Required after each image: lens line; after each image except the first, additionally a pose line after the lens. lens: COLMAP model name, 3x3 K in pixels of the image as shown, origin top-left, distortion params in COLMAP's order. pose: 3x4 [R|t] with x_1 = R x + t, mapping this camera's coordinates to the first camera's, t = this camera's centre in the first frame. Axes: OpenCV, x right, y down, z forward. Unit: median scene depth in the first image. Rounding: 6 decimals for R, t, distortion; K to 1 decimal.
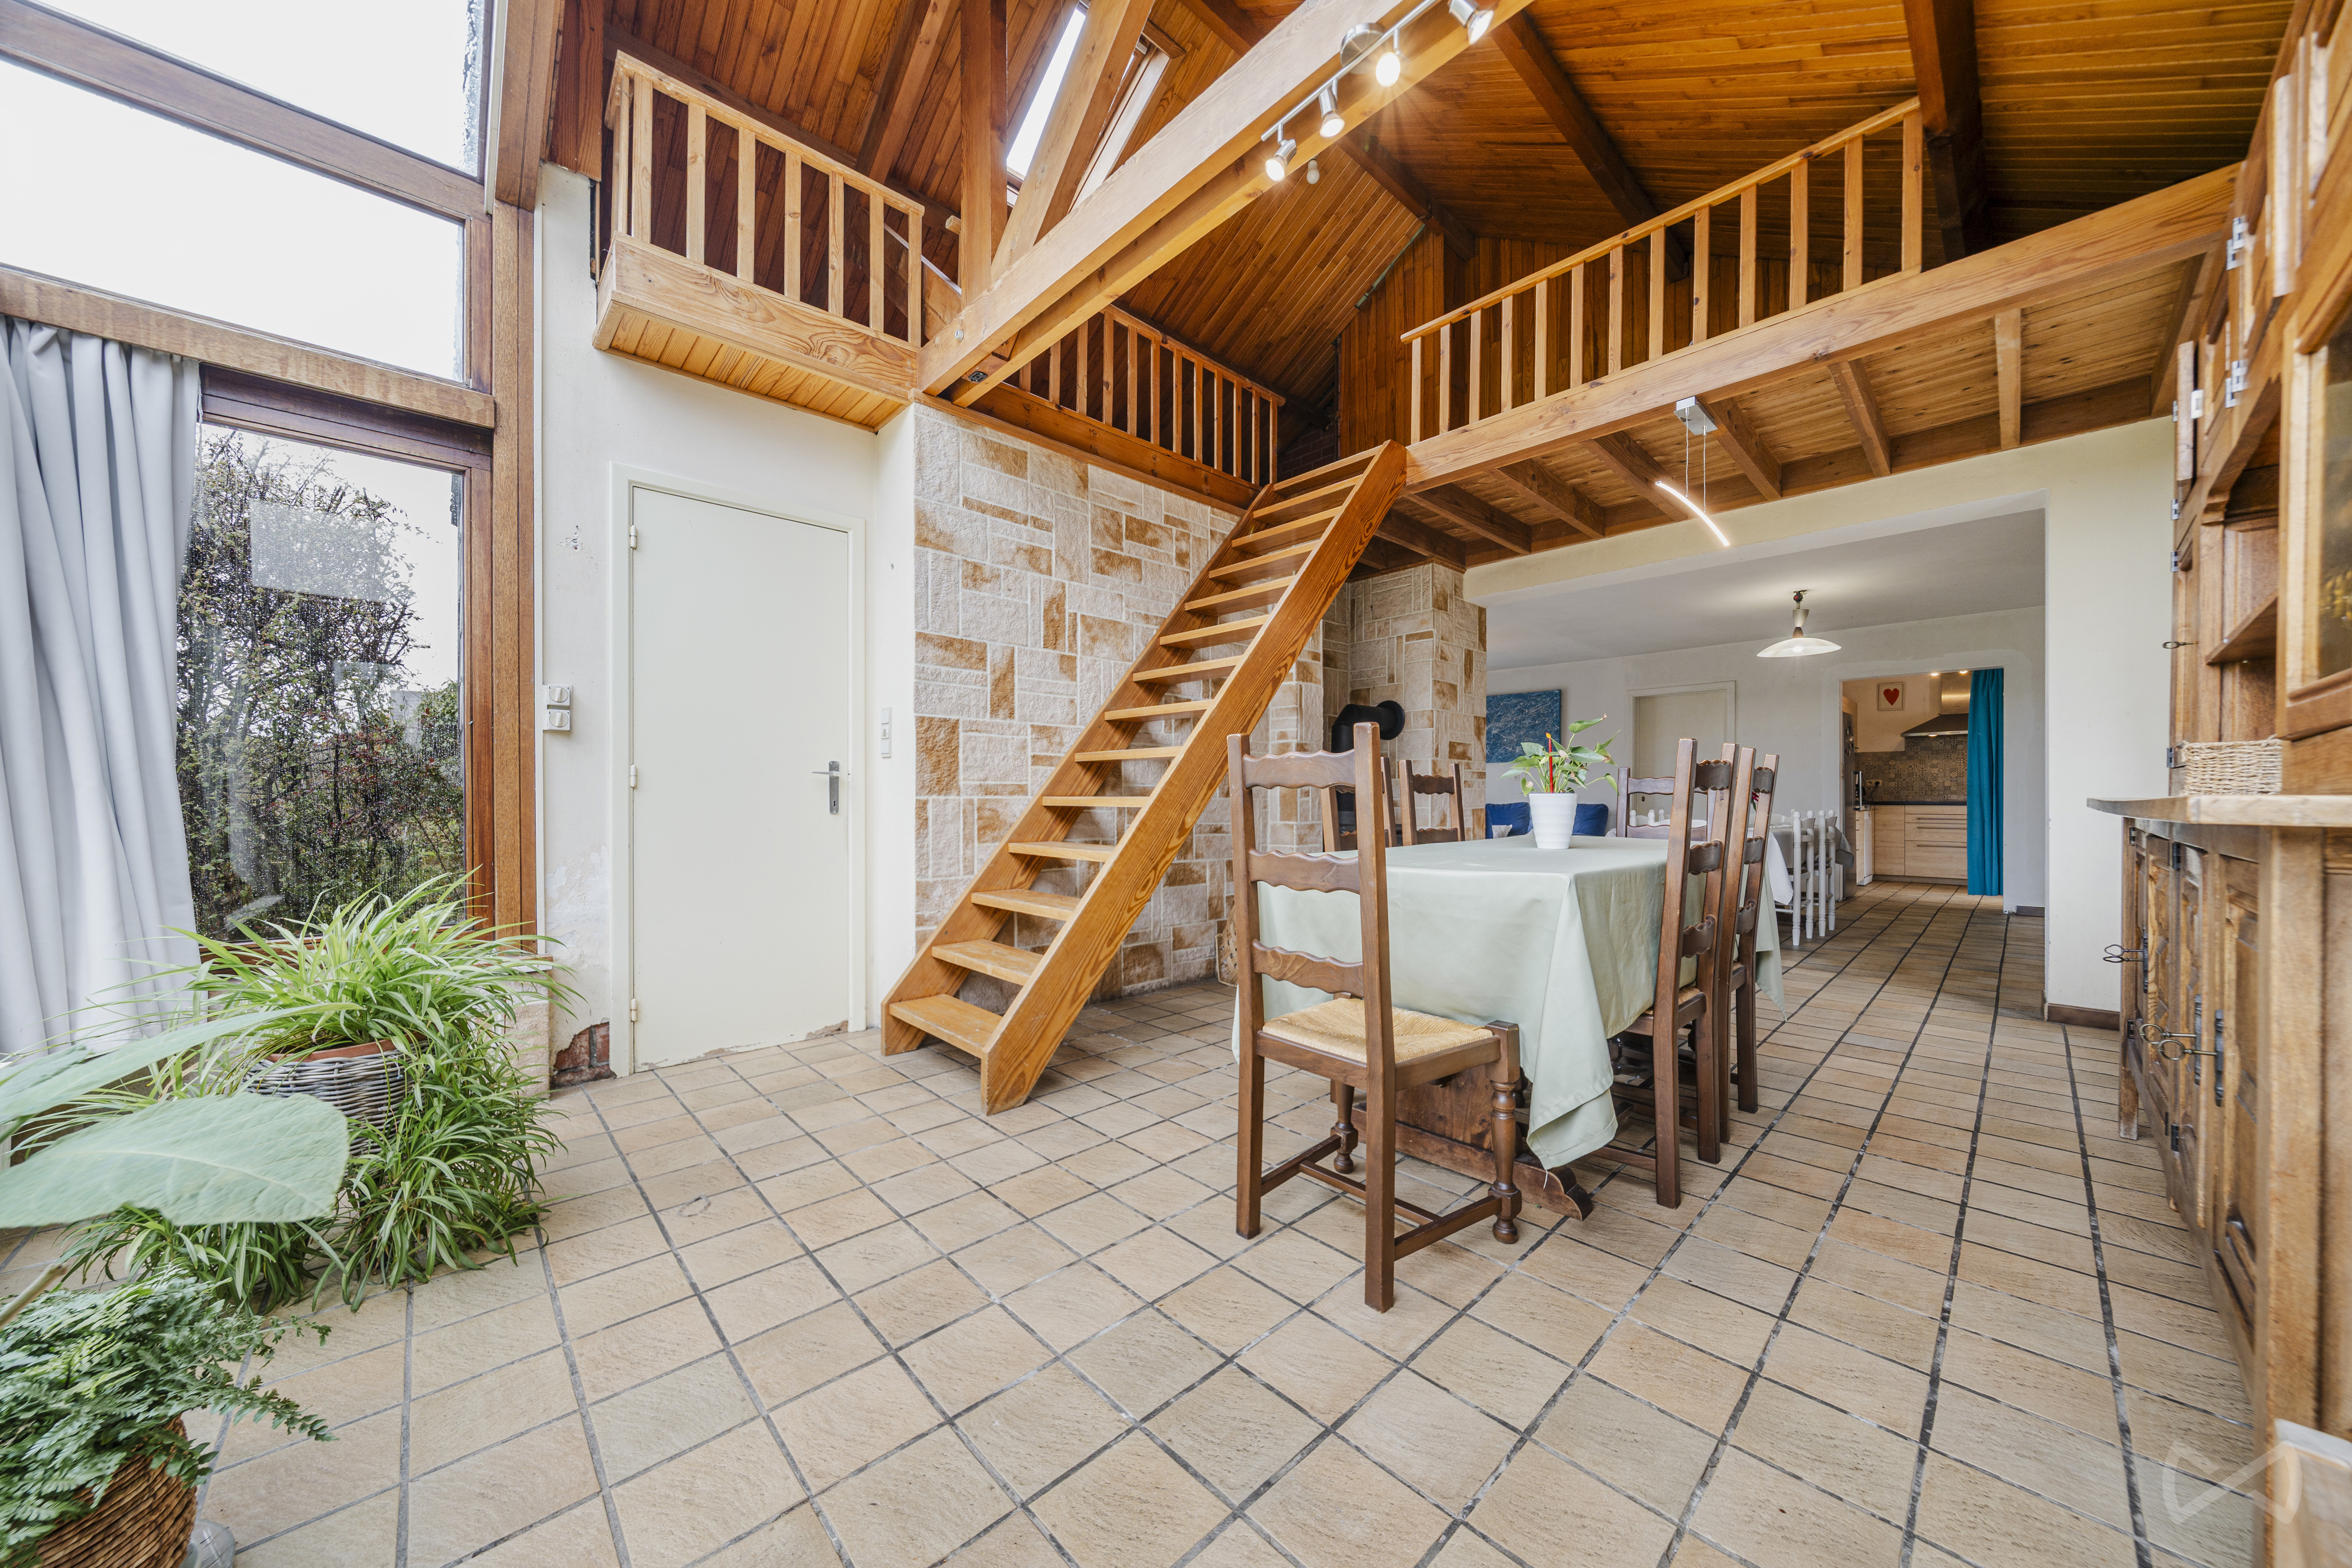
lens RADIAL K [[808.7, 0, 1187.1], [0, 808.7, 792.9], [0, 0, 1]] dist [-0.006787, 0.000465]
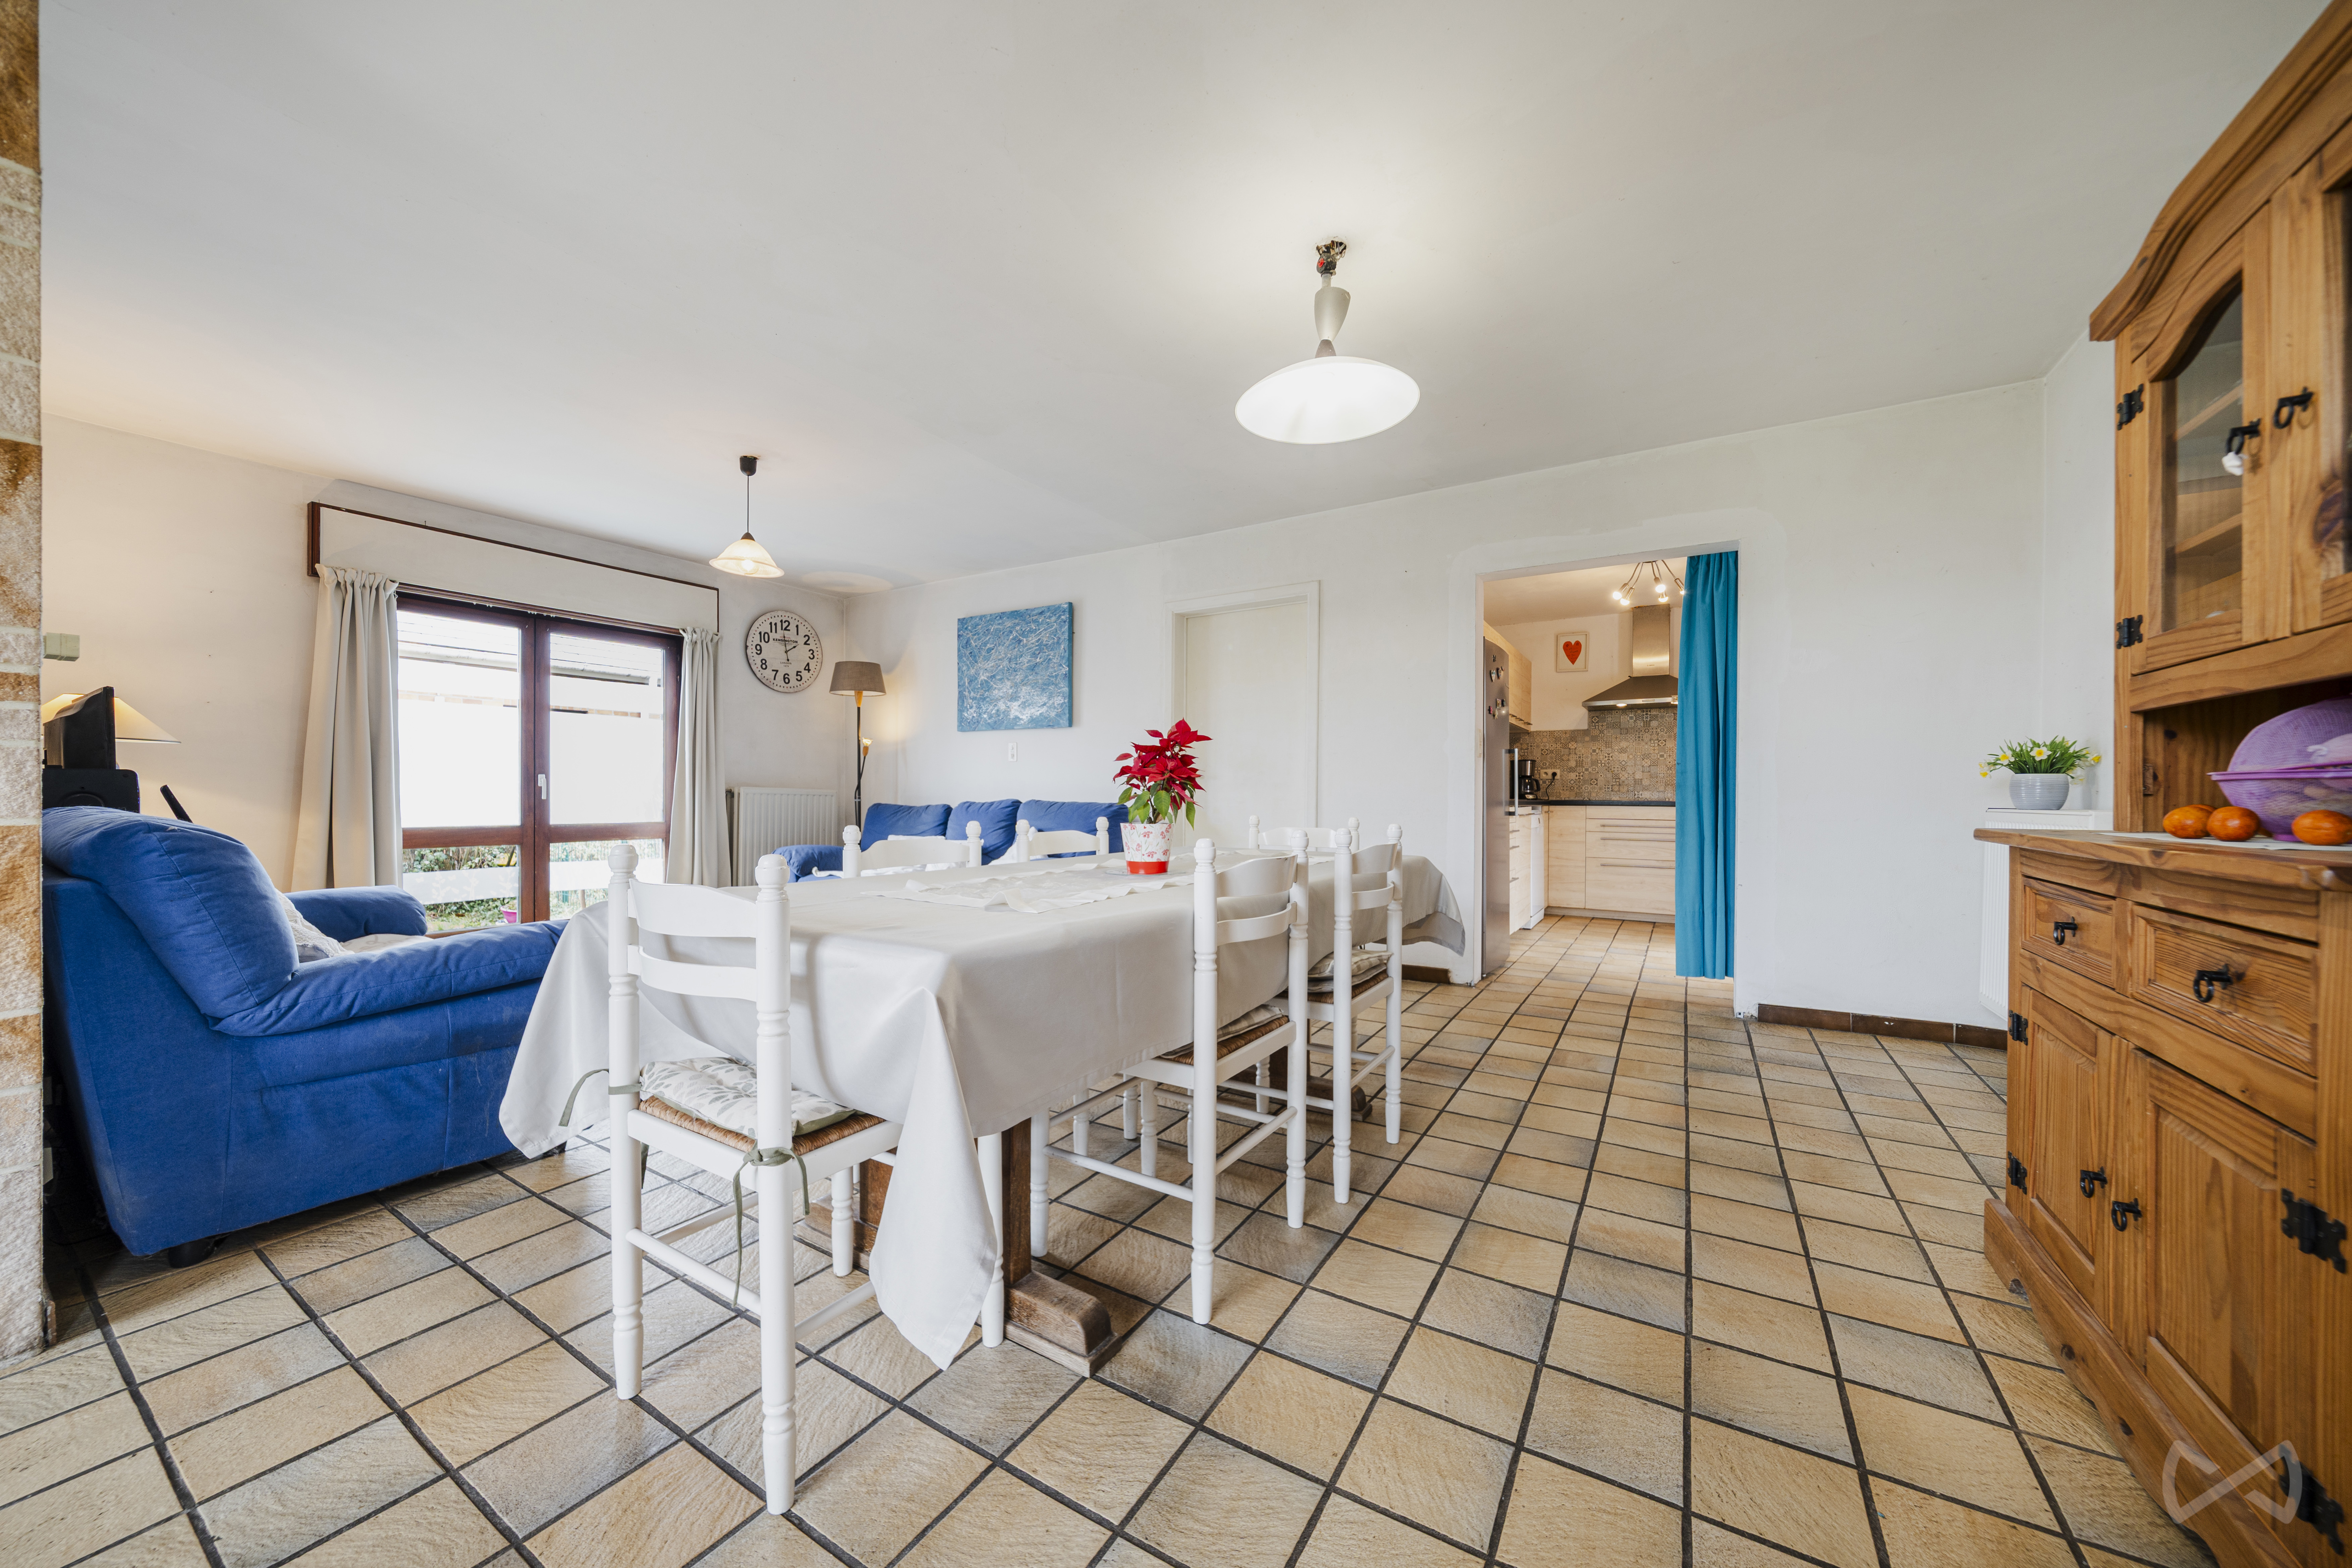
lens RADIAL K [[808.7, 0, 1173.7], [0, 808.7, 801.5], [0, 0, 1]] dist [-0.006787, 0.000465]
pose [[0.970706, 0.001545, 0.240264, 0.388100], [-0.003997, 0.999945, 0.009720, 0.006434], [-0.240236, -0.010395, 0.970659, 0.419502]]
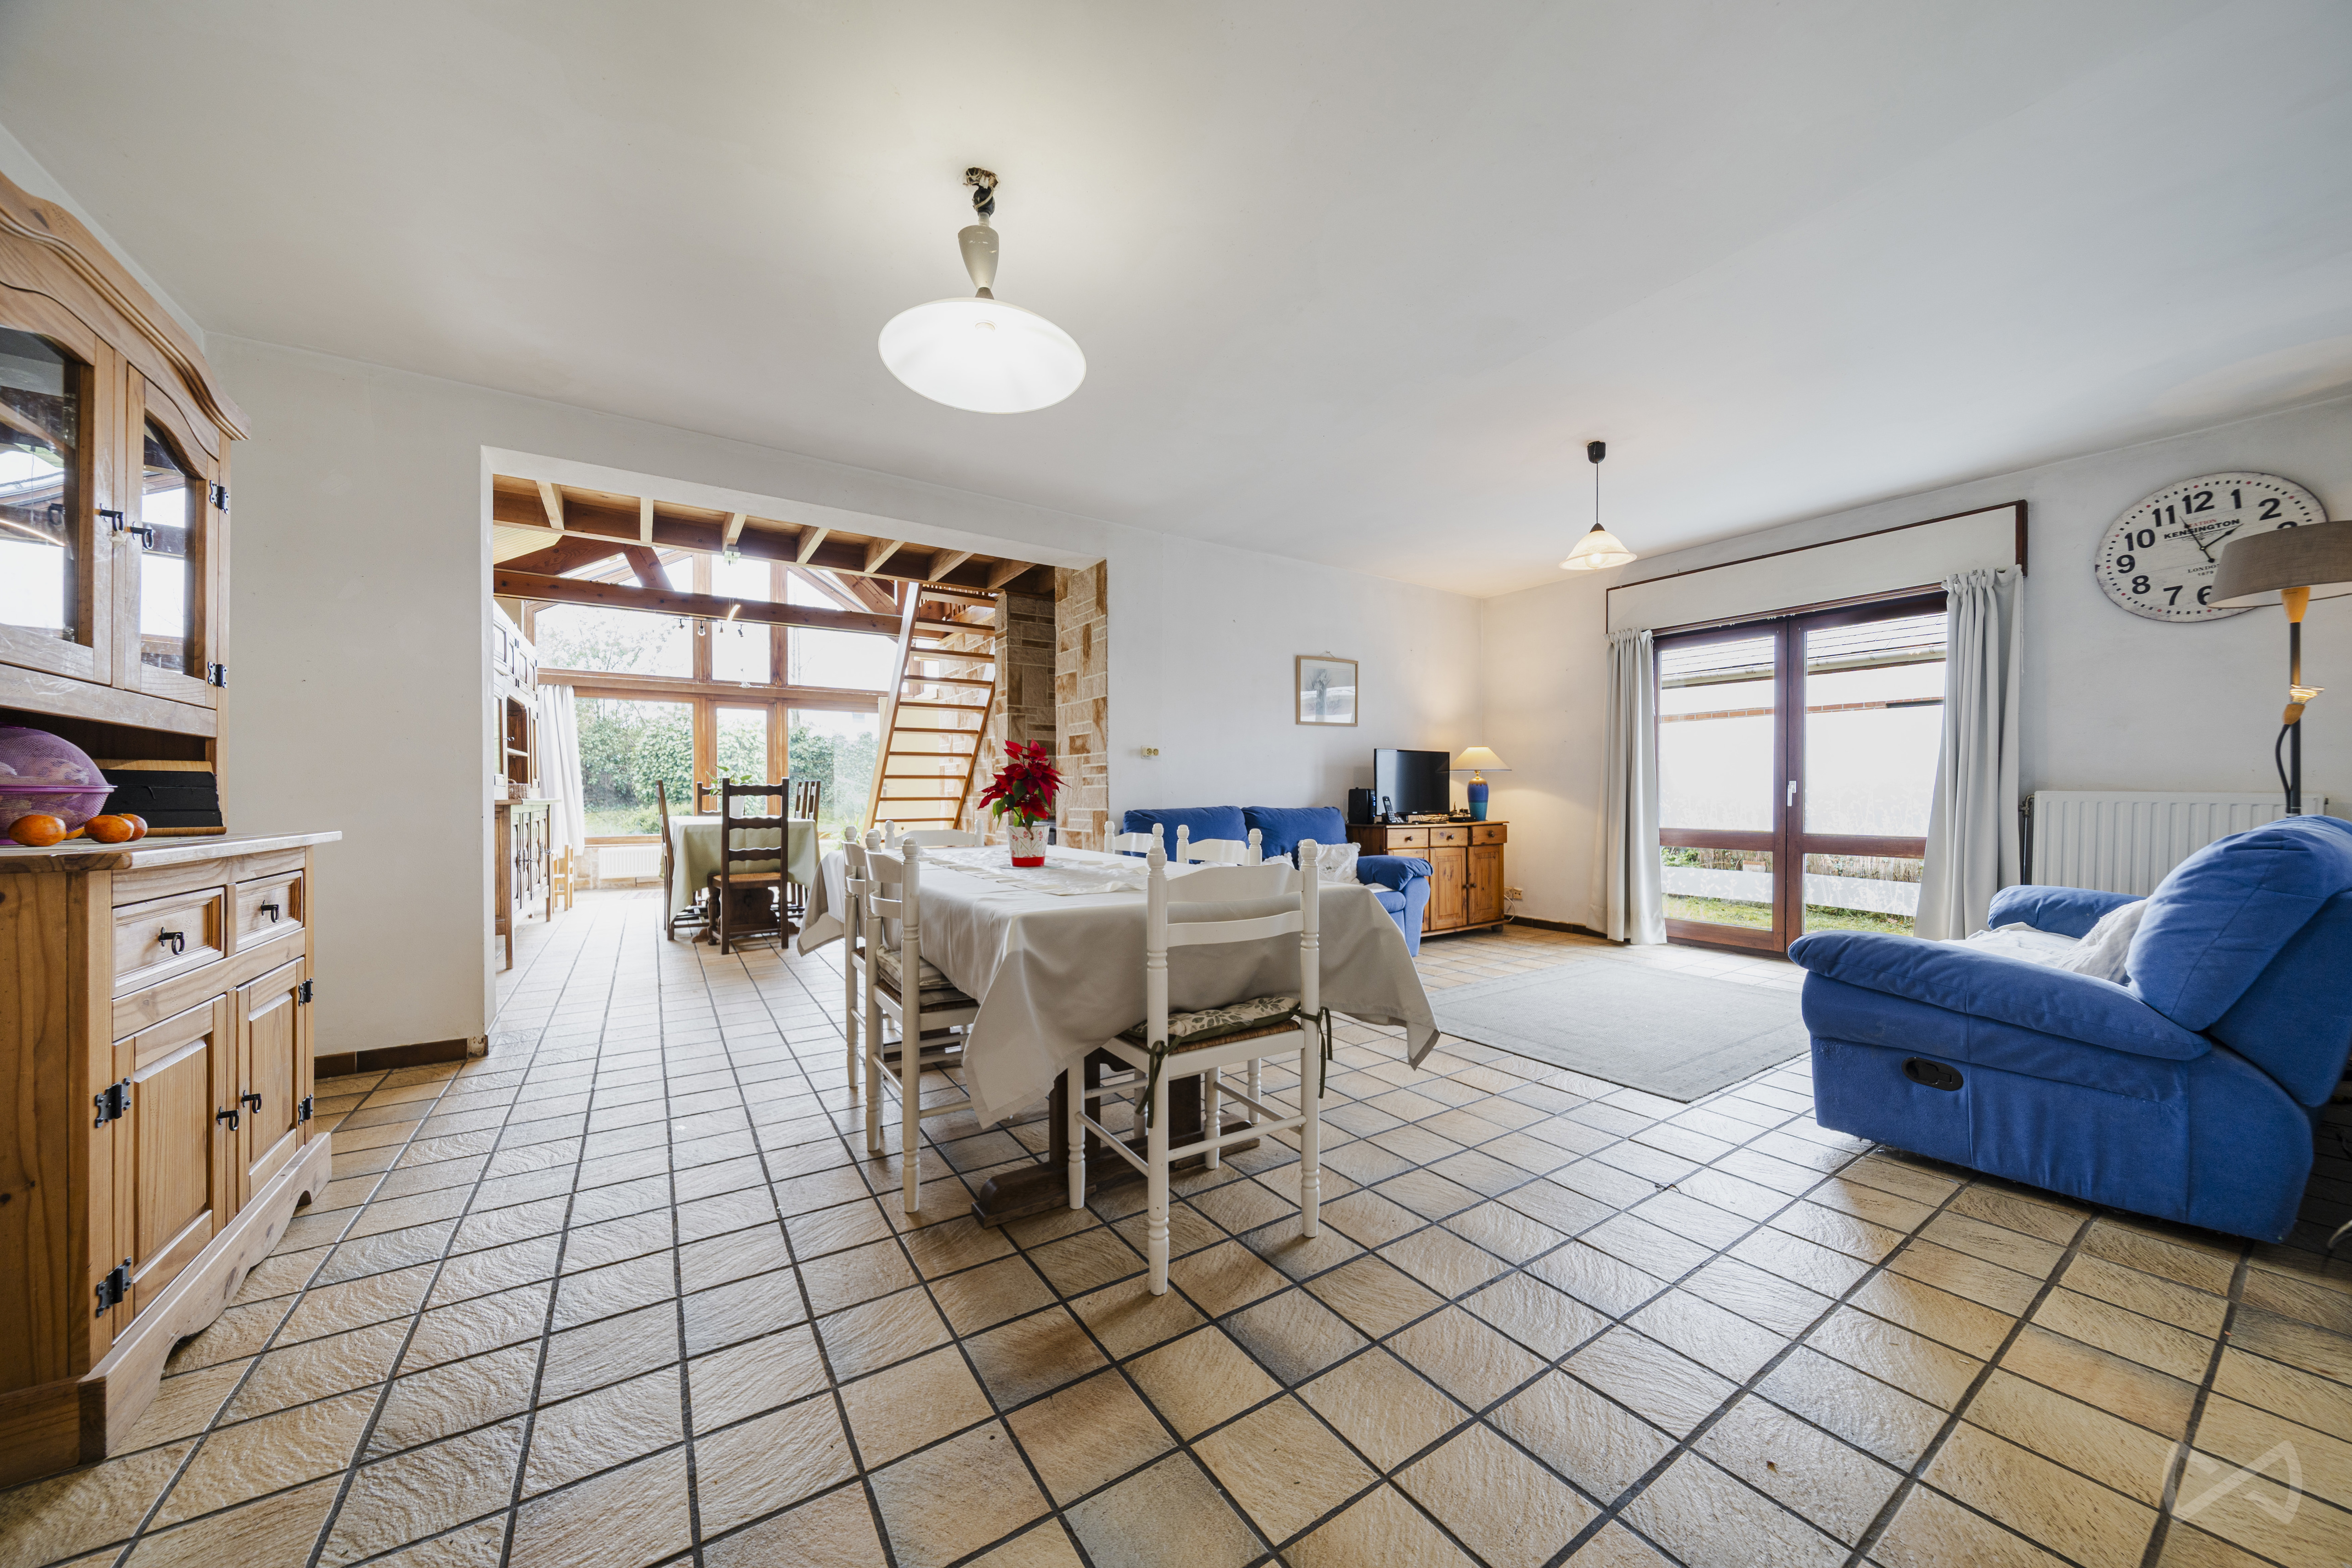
lens RADIAL K [[808.7, 0, 1166.3], [0, 808.7, 794.7], [0, 0, 1]] dist [-0.006787, 0.000465]
pose [[-0.191514, -0.001138, -0.981489, 0.686410], [0.002177, 0.999996, -0.001584, 0.004245], [0.981487, -0.002440, -0.191511, 0.737503]]
